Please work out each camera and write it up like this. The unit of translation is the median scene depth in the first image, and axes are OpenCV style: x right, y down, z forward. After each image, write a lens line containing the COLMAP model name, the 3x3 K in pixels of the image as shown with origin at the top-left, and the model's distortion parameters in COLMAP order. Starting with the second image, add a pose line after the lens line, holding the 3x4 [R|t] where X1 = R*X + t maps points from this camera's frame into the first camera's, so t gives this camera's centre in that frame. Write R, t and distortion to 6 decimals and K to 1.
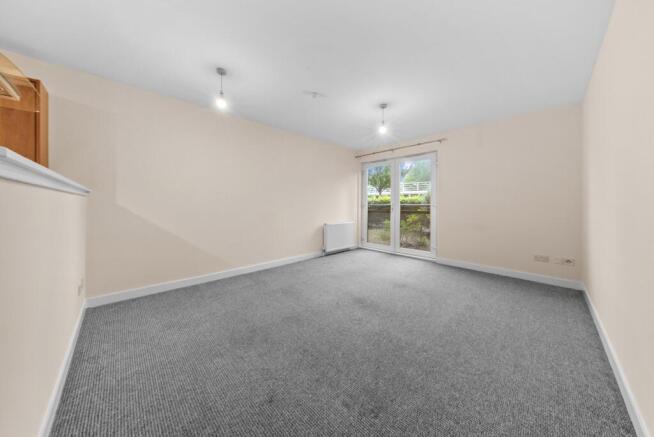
lens RADIAL K [[215.8, 0, 327.3], [0, 215.8, 204.3], [0, 0, 1]] dist [0.001032, 0.000039]
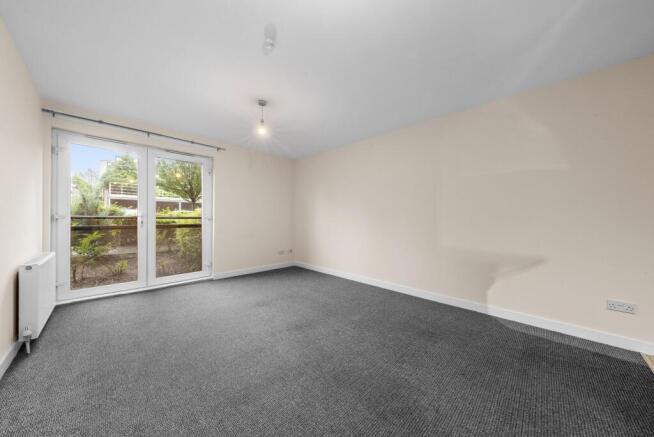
lens RADIAL K [[223.5, 0, 327.0], [0, 223.5, 218.5], [0, 0, 1]] dist [-0.003012, -0.000076]
pose [[-0.020832, -0.005424, 0.999768, -0.461884], [-0.010589, 0.999930, 0.005204, -0.001833], [-0.999727, -0.010478, -0.020888, 0.546123]]
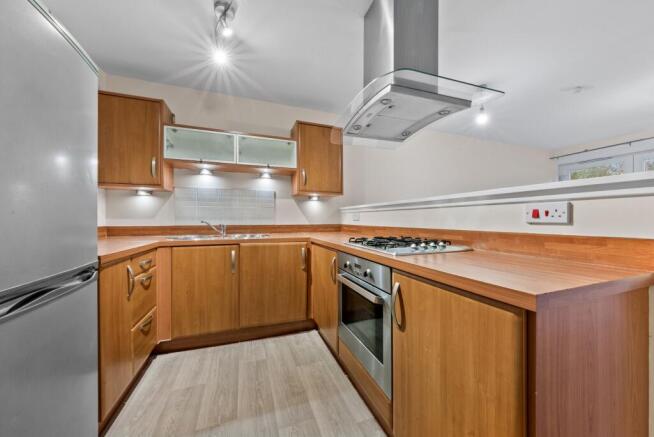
lens RADIAL K [[224.4, 0, 325.6], [0, 224.4, 220.3], [0, 0, 1]] dist [-0.002306, -0.000134]
pose [[0.915431, -0.009354, -0.402366, -0.405047], [0.012478, 0.999909, 0.005144, -0.002837], [0.402281, -0.009730, 0.915465, -0.143147]]
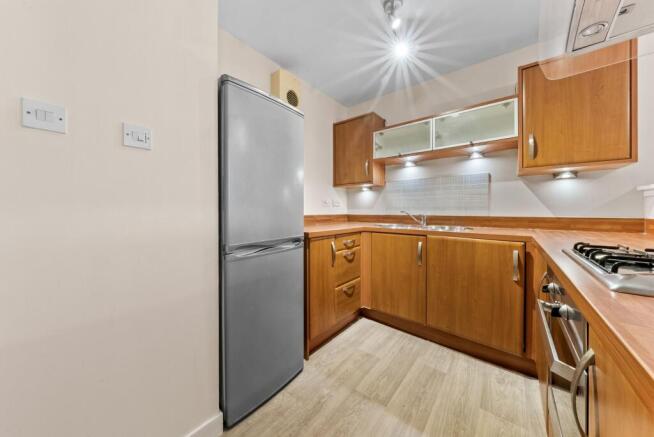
lens RADIAL K [[226.7, 0, 327.5], [0, 226.7, 211.3], [0, 0, 1]] dist [0.001307, 0.000017]
pose [[0.123293, -0.005624, -0.992354, -0.340034], [0.006242, 0.999969, -0.004892, 0.000667], [0.992351, -0.005591, 0.123324, -0.030525]]
